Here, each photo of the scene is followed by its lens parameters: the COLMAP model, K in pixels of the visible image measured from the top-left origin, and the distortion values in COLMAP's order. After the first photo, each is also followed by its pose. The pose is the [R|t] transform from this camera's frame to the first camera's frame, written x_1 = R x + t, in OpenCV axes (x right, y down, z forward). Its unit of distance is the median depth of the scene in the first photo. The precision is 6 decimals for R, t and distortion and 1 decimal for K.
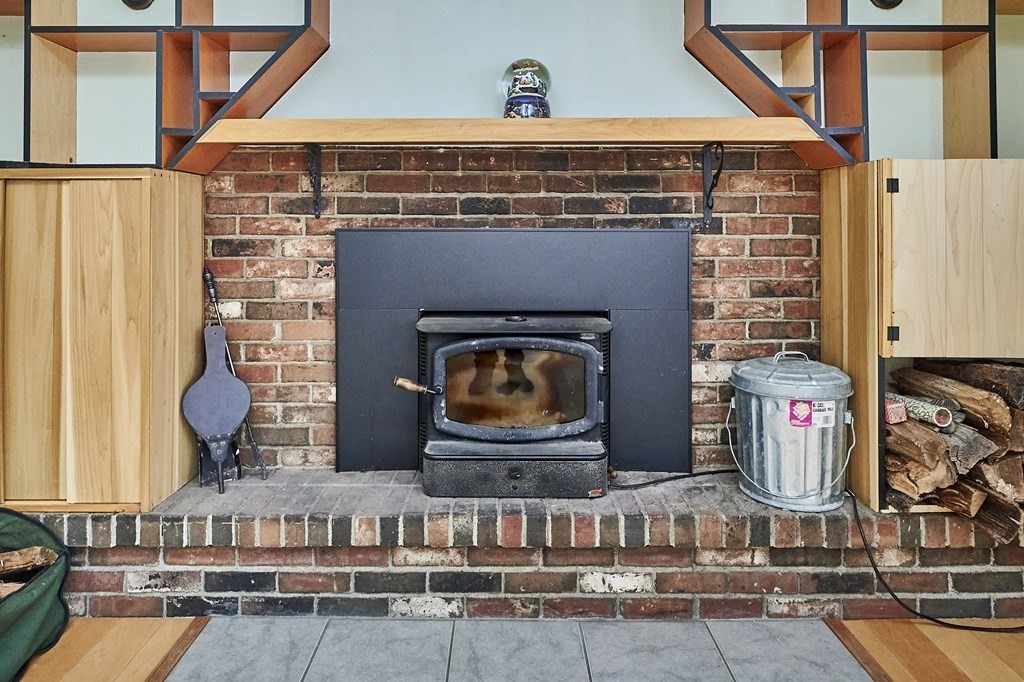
lens RADIAL K [[599.2, 0, 494.8], [0, 599.2, 228.2], [0, 0, 1]] dist [0.005521, -0.001777]
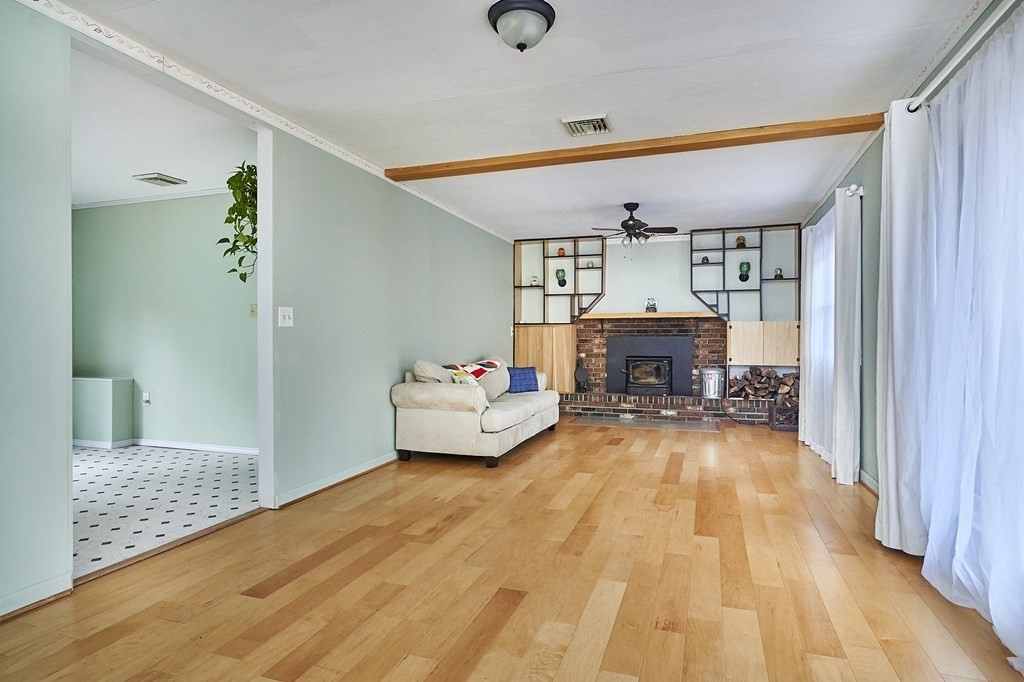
lens RADIAL K [[599.2, 0, 513.0], [0, 599.2, 334.3], [0, 0, 1]] dist [0.005521, -0.001777]
pose [[0.944530, -0.000394, -0.328424, 0.551230], [-0.001479, 0.999984, -0.005451, 0.008611], [0.328421, 0.005635, 0.944515, -3.533352]]
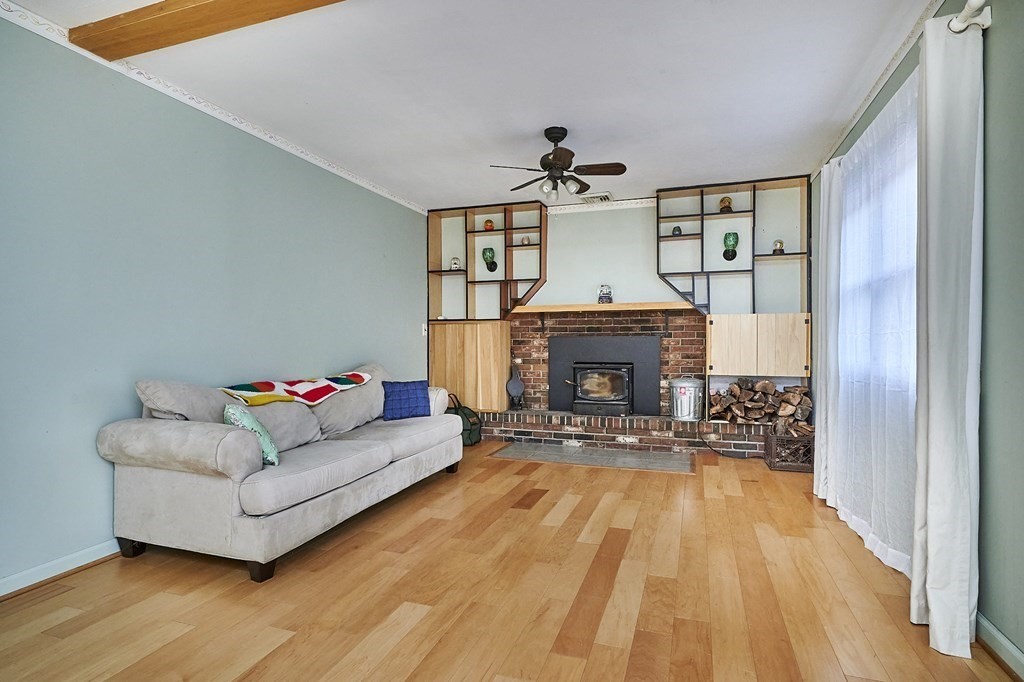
lens RADIAL K [[539.2, 0, 519.9], [0, 539.2, 342.3], [0, 0, 1]] dist [0.002730, 0.000566]
pose [[0.944082, -0.000243, -0.329710, 0.596728], [0.002711, 0.999972, 0.007027, 0.012051], [0.329699, -0.007528, 0.944056, -1.959660]]
